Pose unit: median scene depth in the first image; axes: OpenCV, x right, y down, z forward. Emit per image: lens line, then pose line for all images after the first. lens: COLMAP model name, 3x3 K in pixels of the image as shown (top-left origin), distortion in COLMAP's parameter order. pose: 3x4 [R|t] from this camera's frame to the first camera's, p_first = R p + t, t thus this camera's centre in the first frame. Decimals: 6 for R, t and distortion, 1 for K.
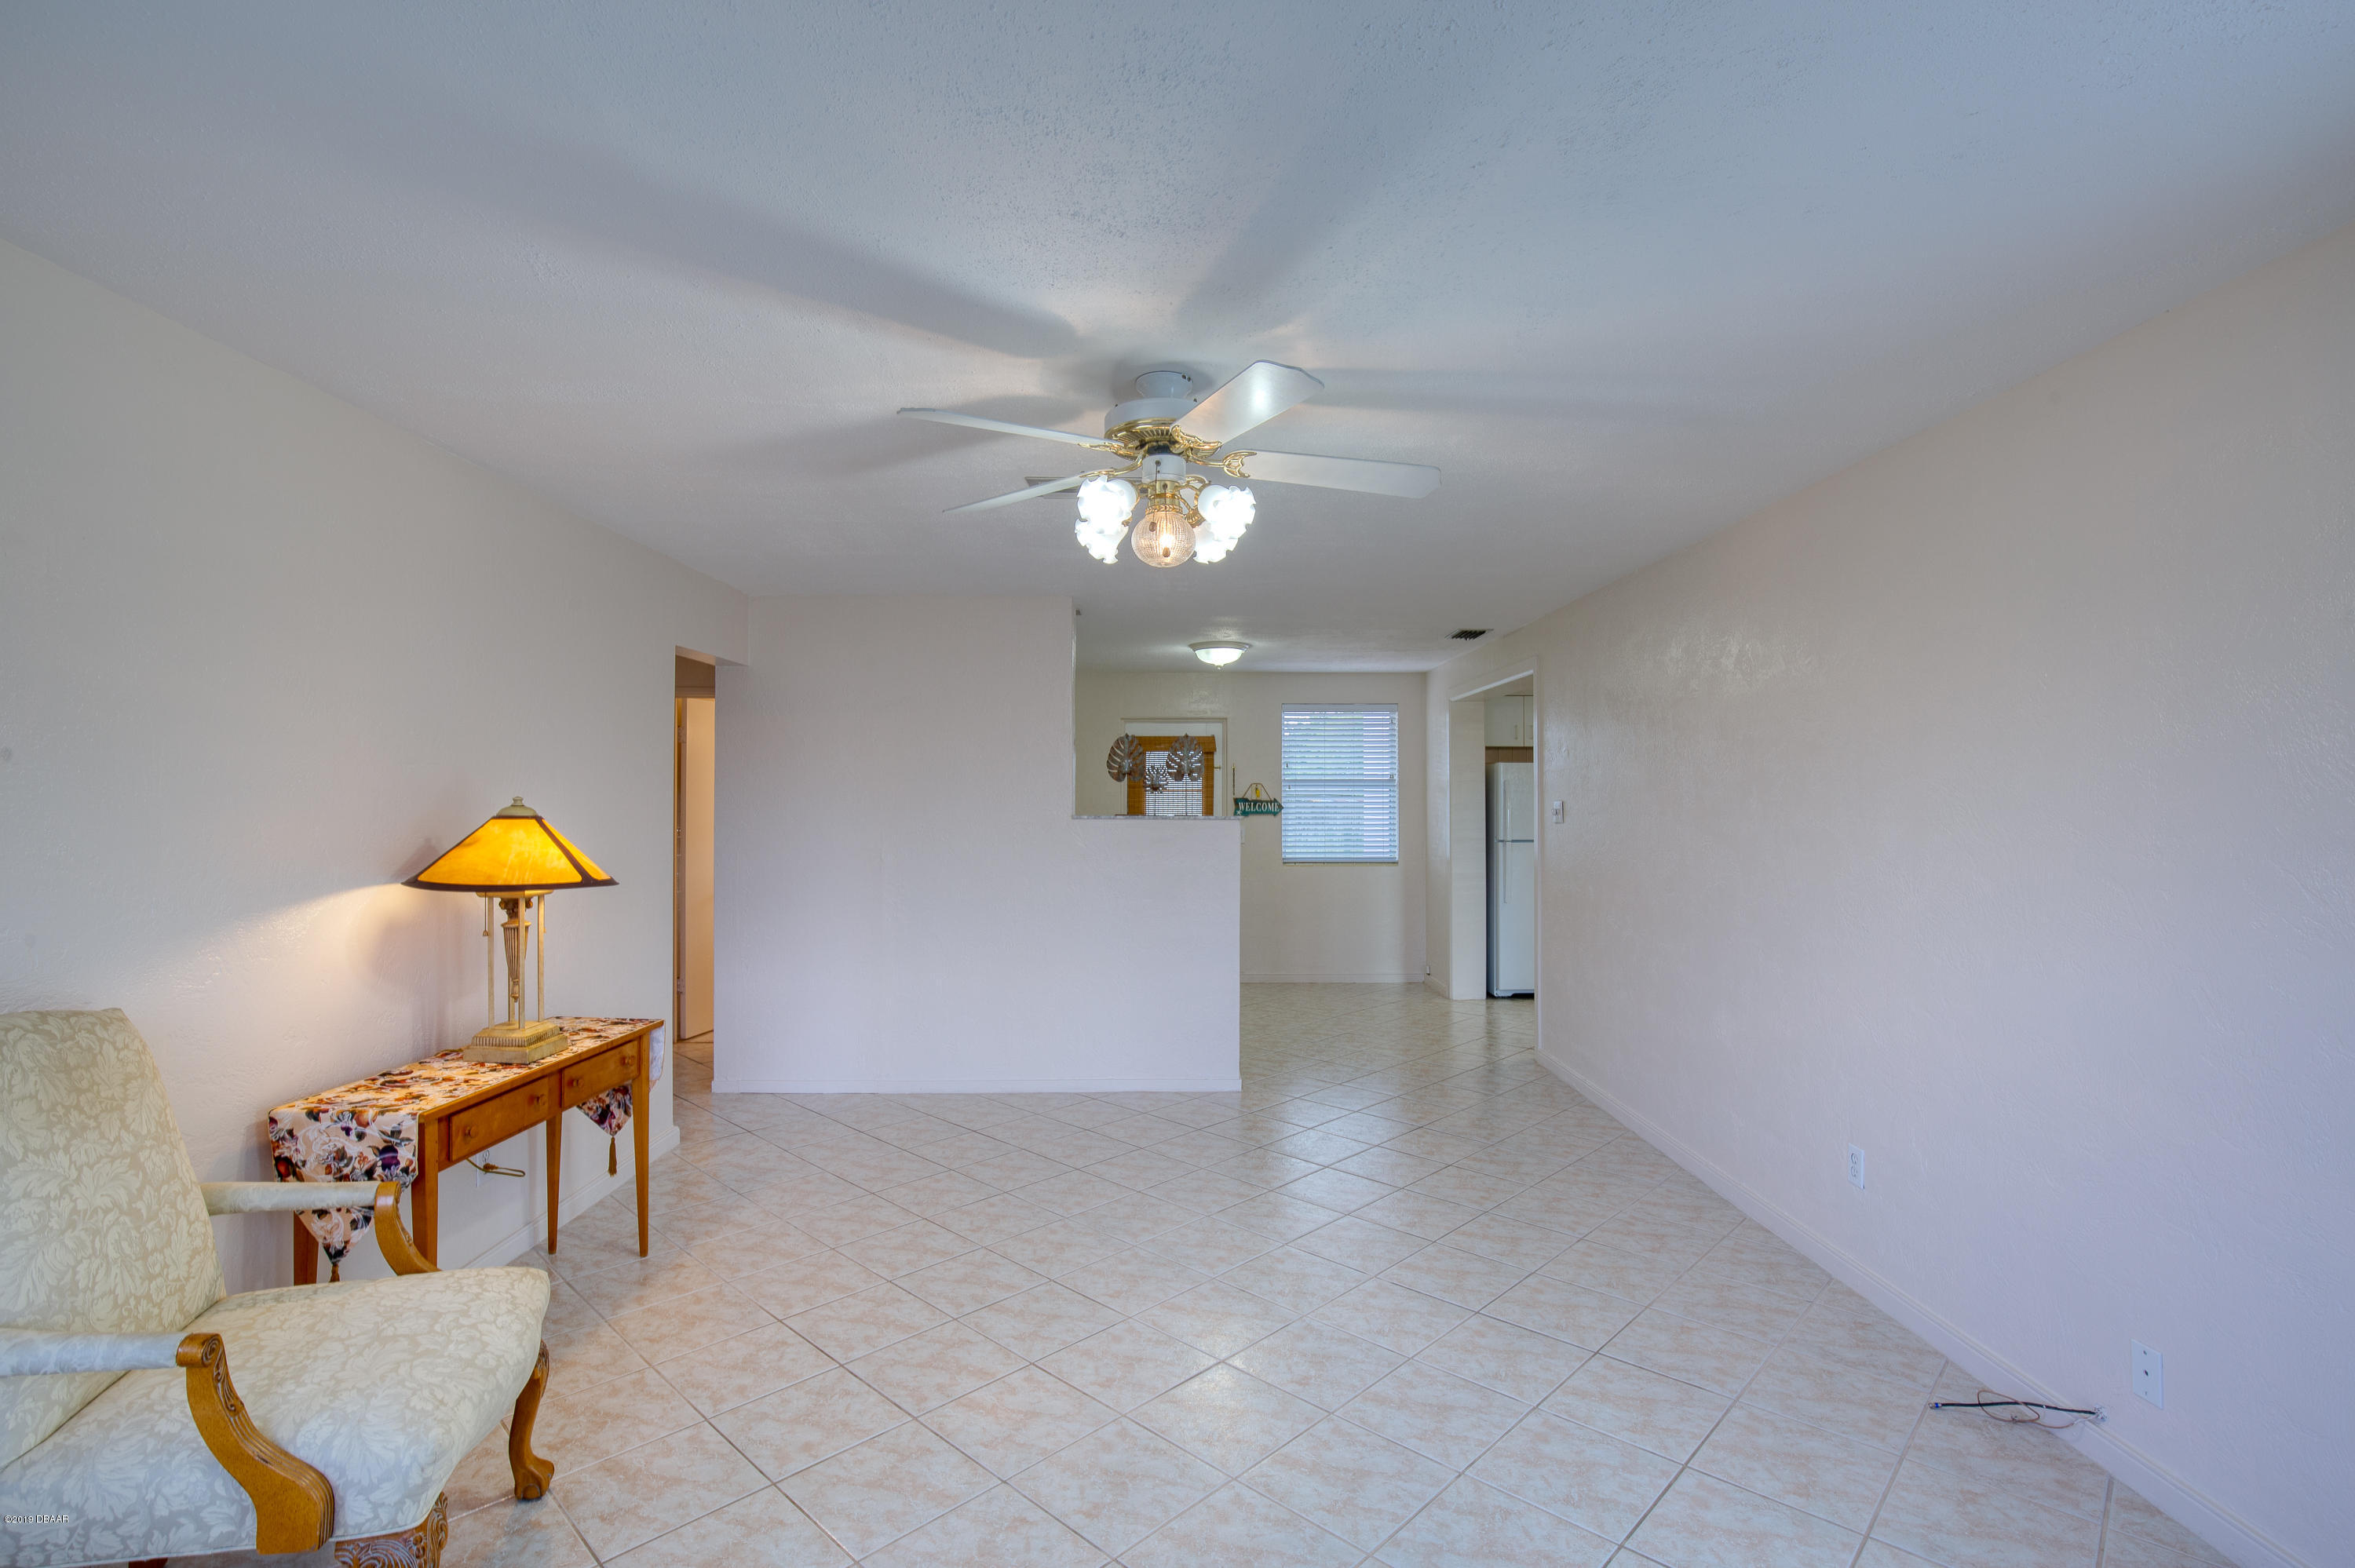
lens RADIAL K [[1080.4, 0, 1190.3], [0, 1080.4, 792.5], [0, 0, 1]] dist [-0.035277, 0.005648]
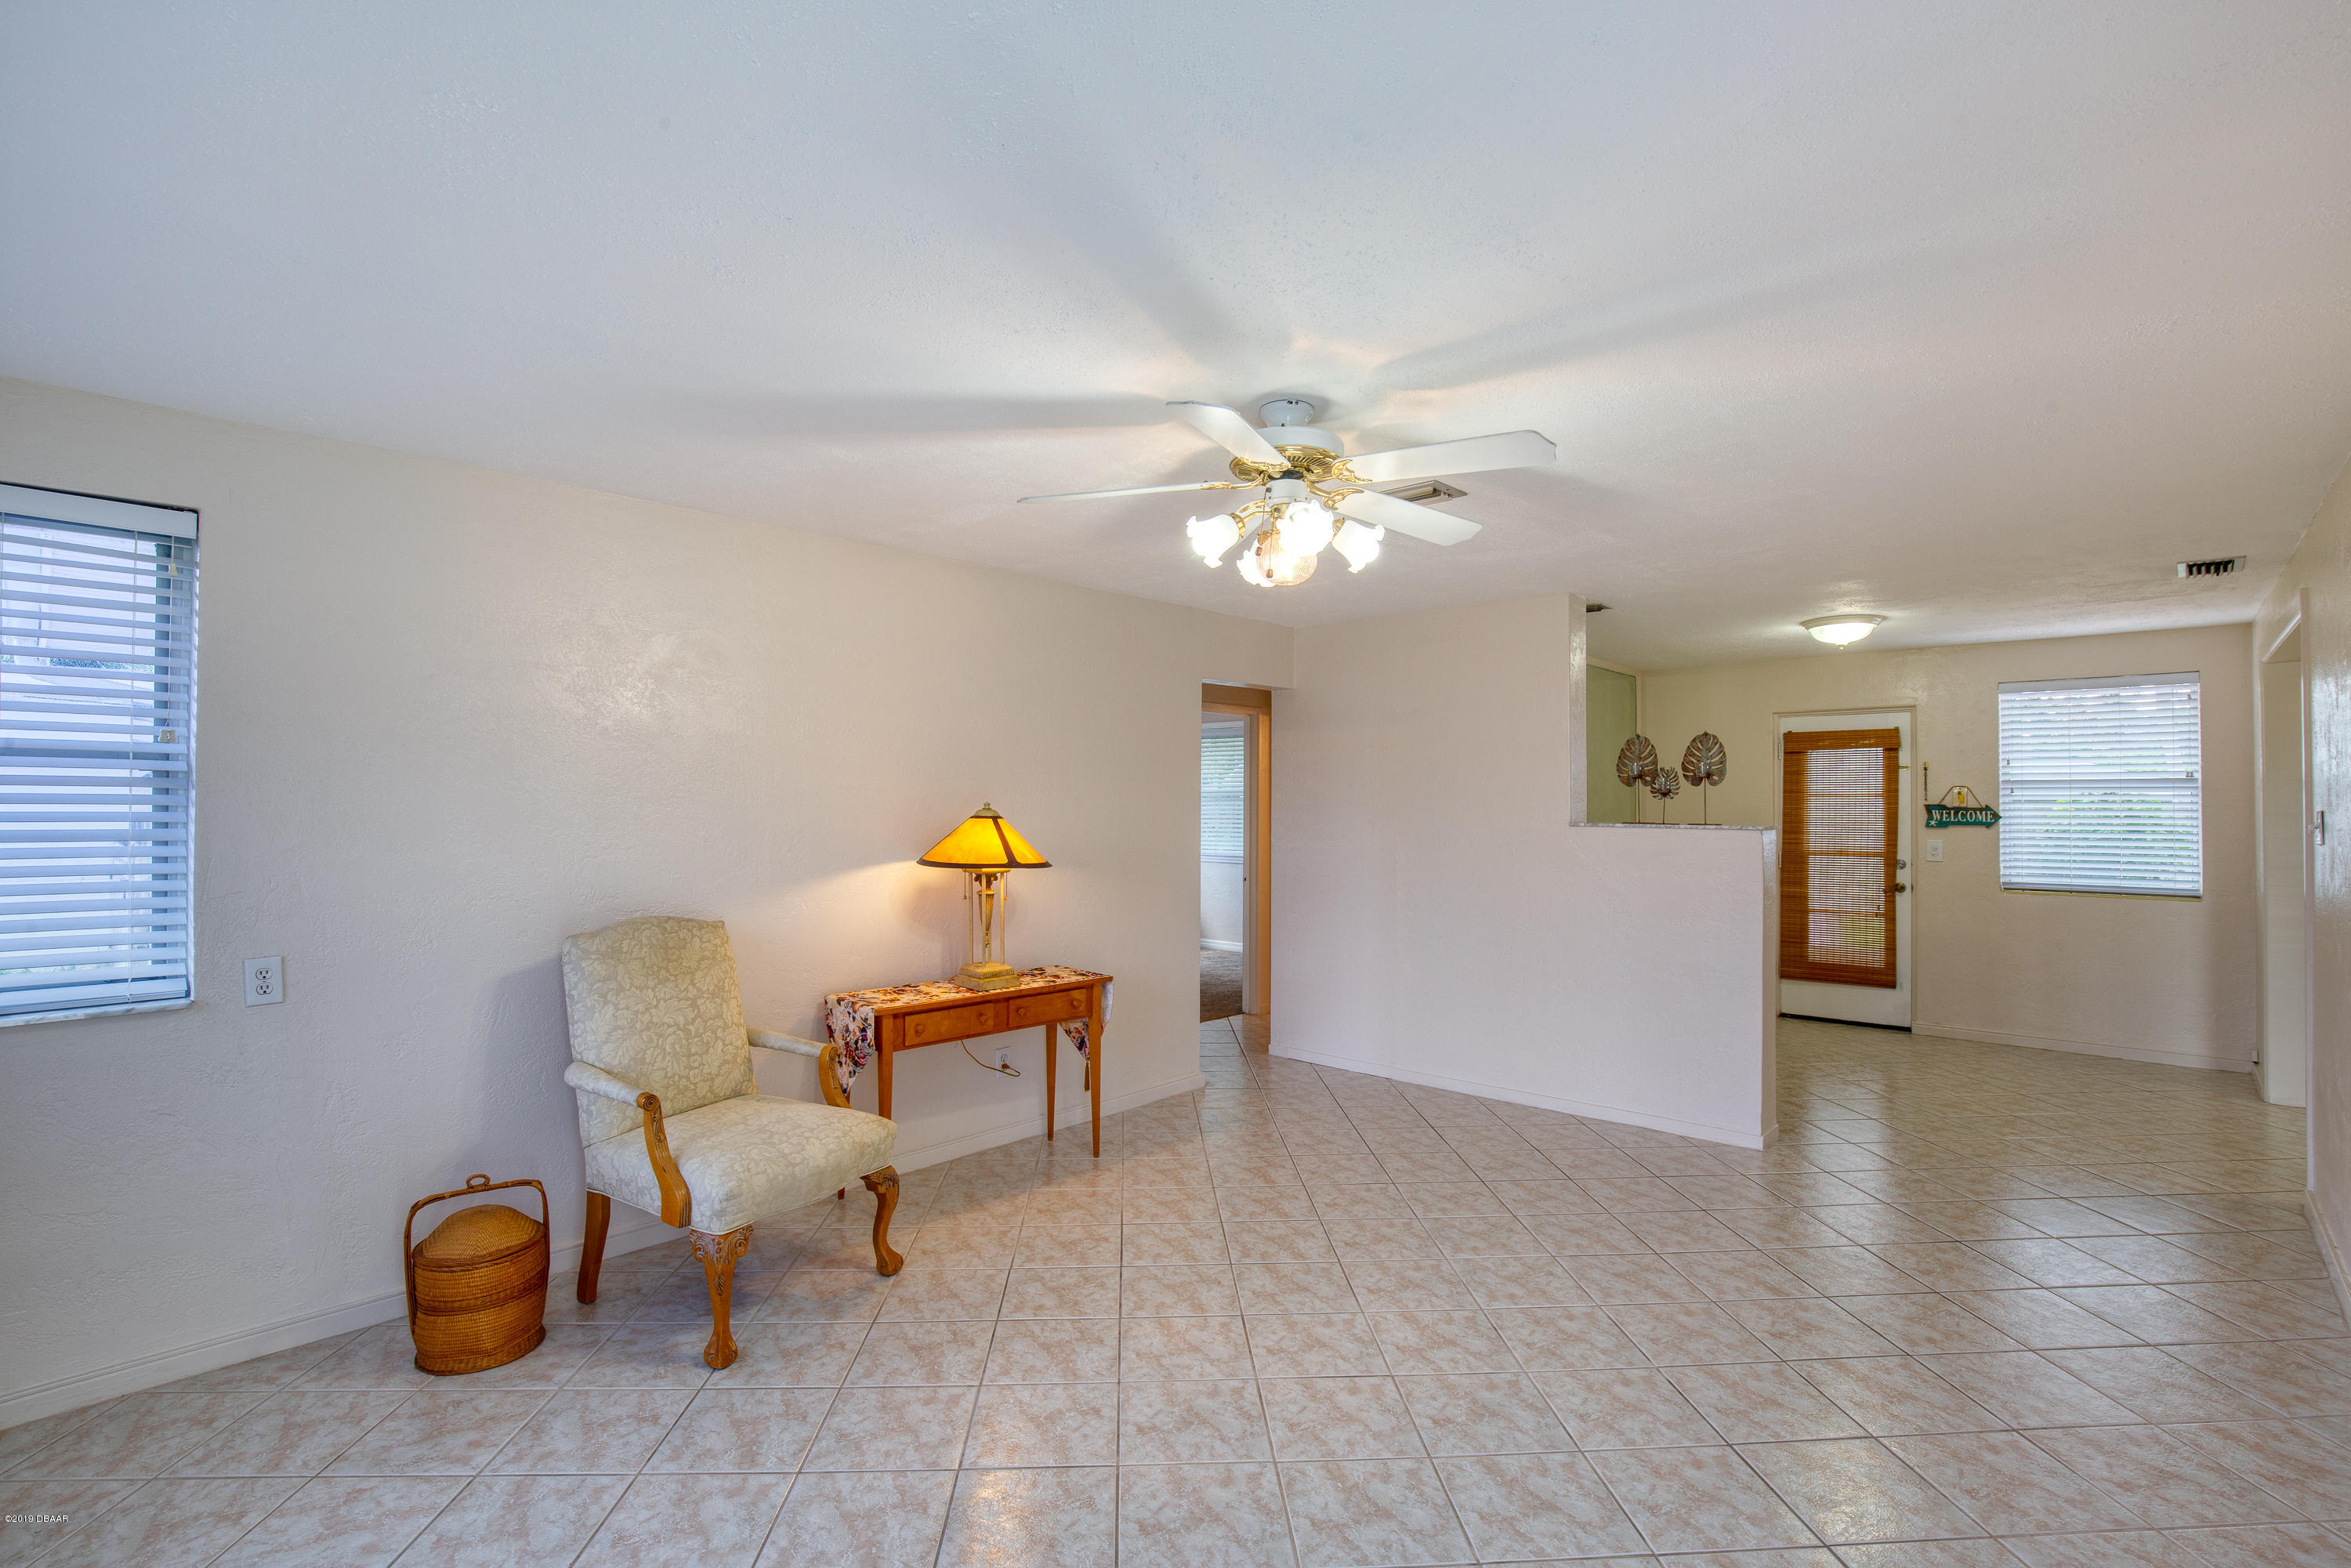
lens RADIAL K [[1078.6, 0, 1188.3], [0, 1078.6, 792.4], [0, 0, 1]] dist [-0.035277, 0.005648]
pose [[0.727368, -0.003912, -0.686237, 0.467868], [0.000895, 0.999988, -0.004752, -0.001415], [0.686247, 0.002842, 0.727363, 0.126526]]
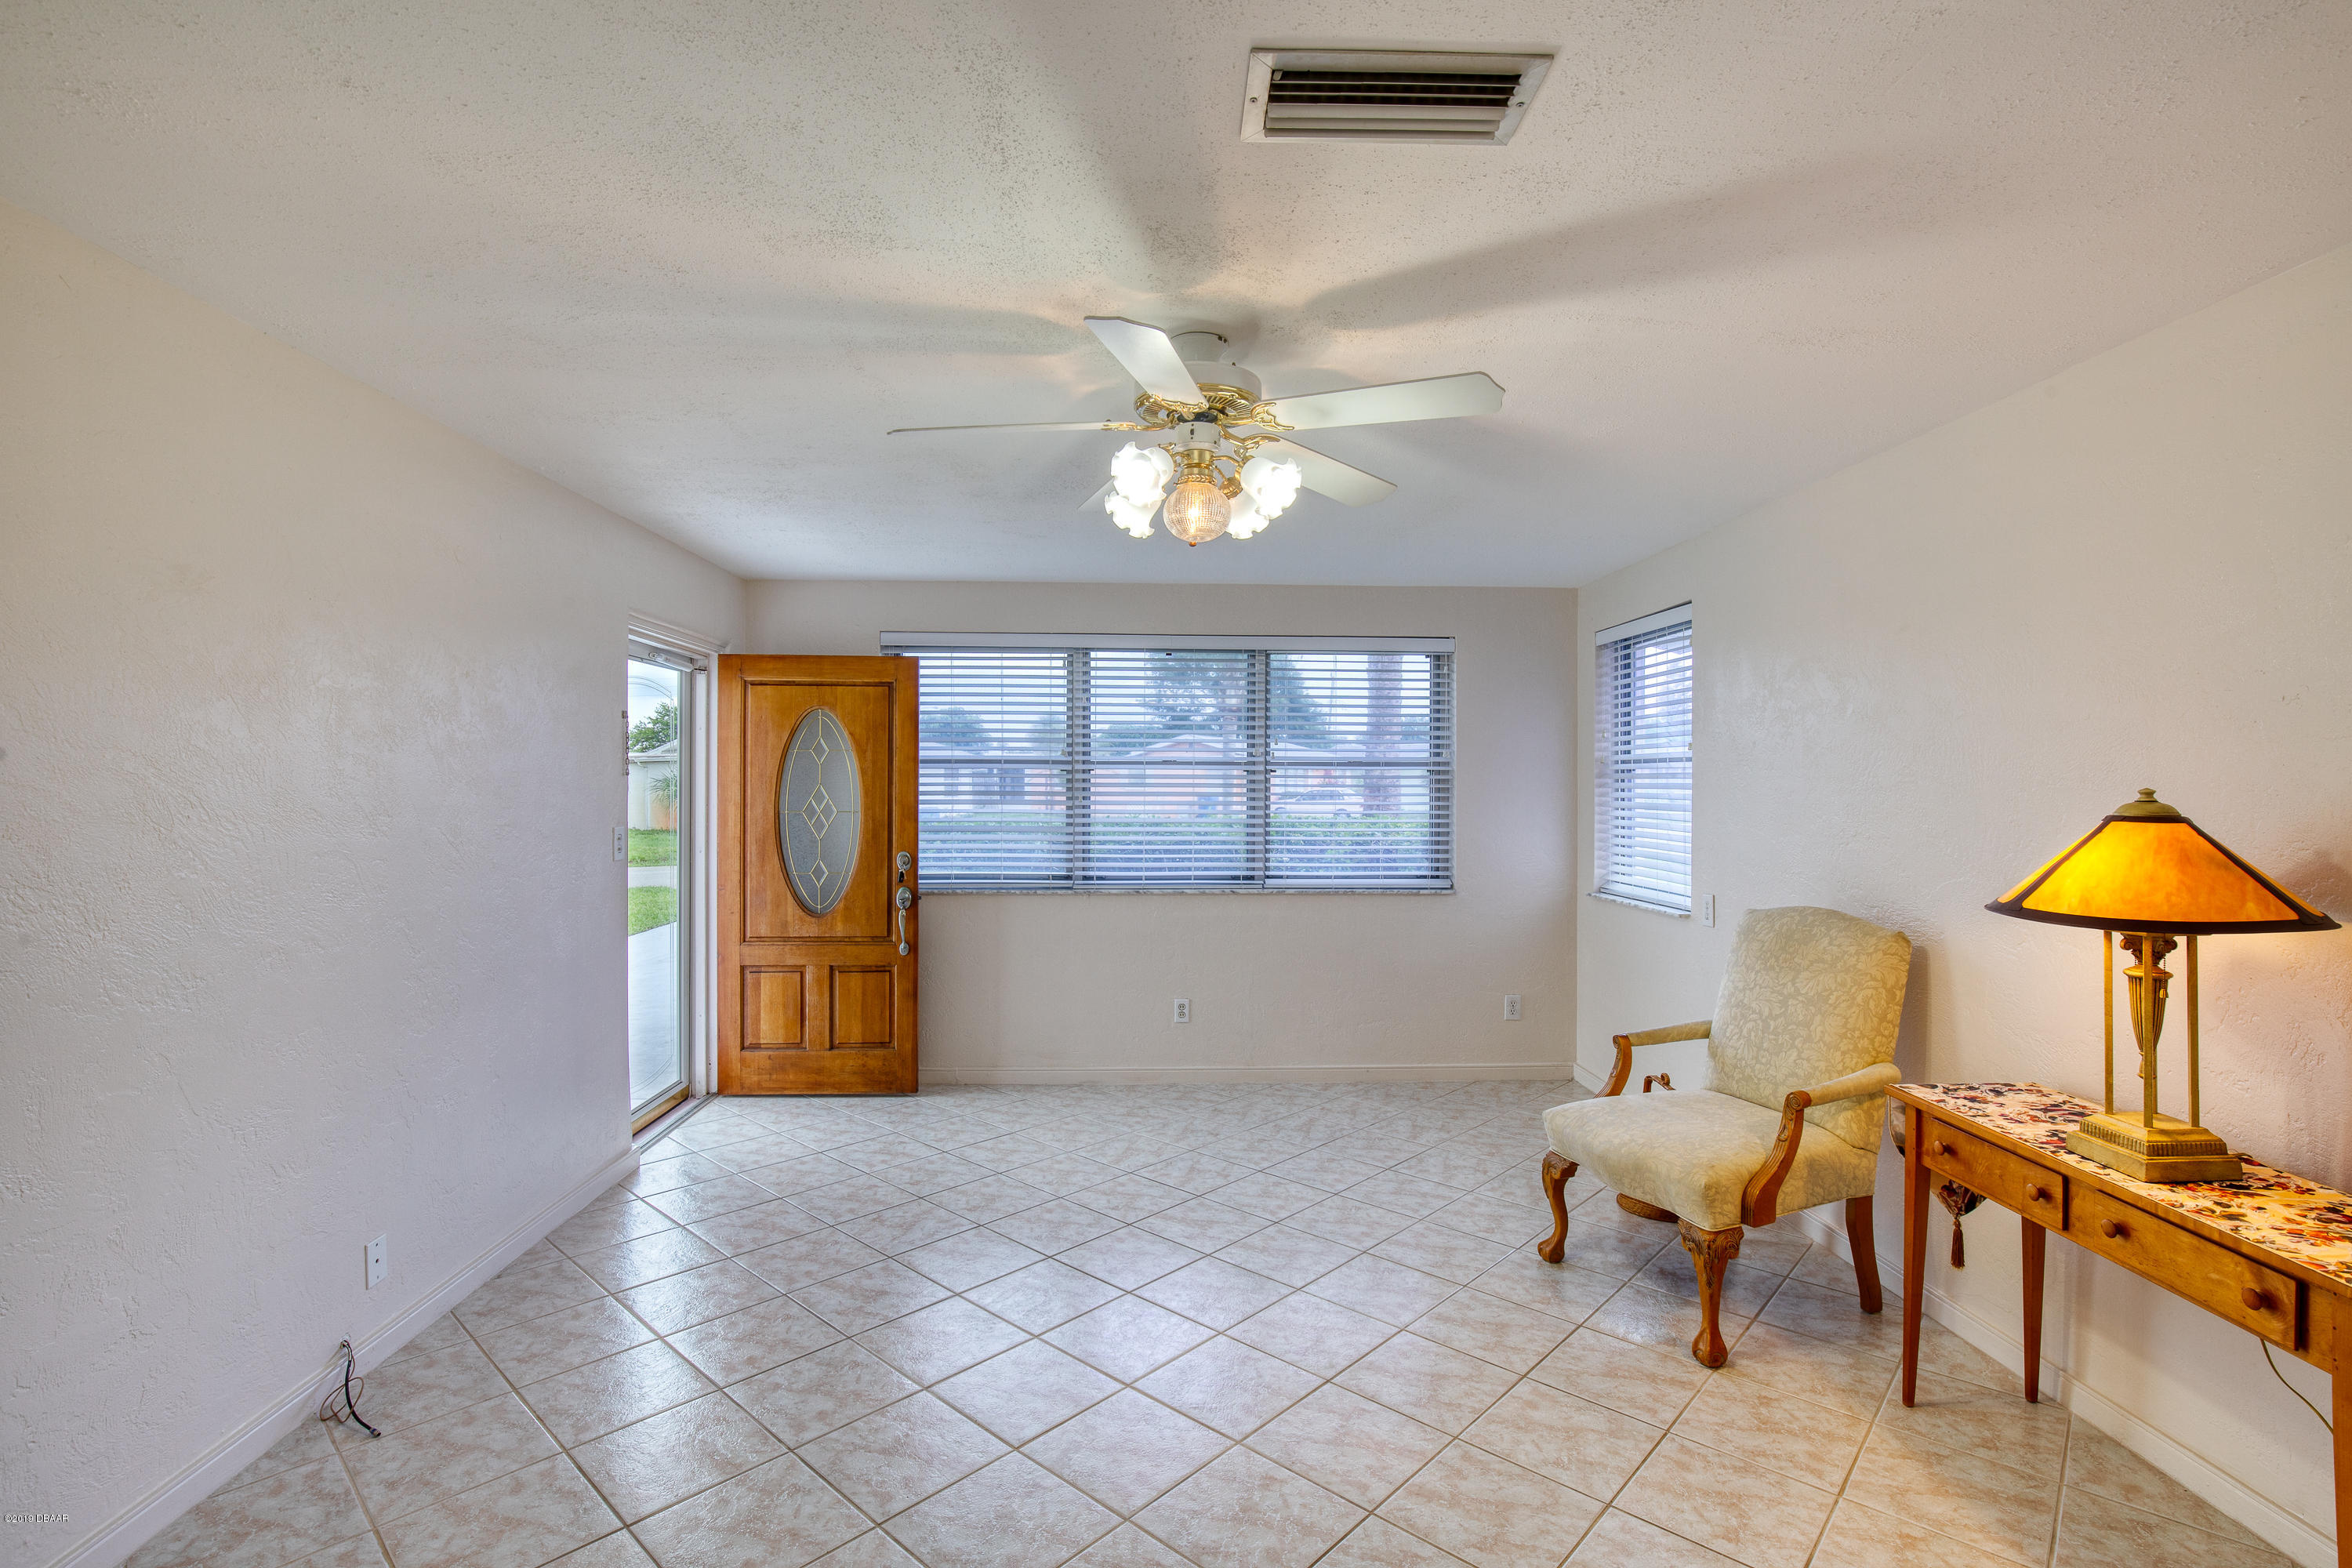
lens RADIAL K [[1089.8, 0, 1180.8], [0, 1089.8, 782.7], [0, 0, 1]] dist [-0.037462, 0.006509]
pose [[-0.999908, 0.000228, -0.013581, 0.002287], [0.000365, 0.999949, -0.010111, 0.006803], [0.013578, -0.010115, -0.999857, 1.455682]]
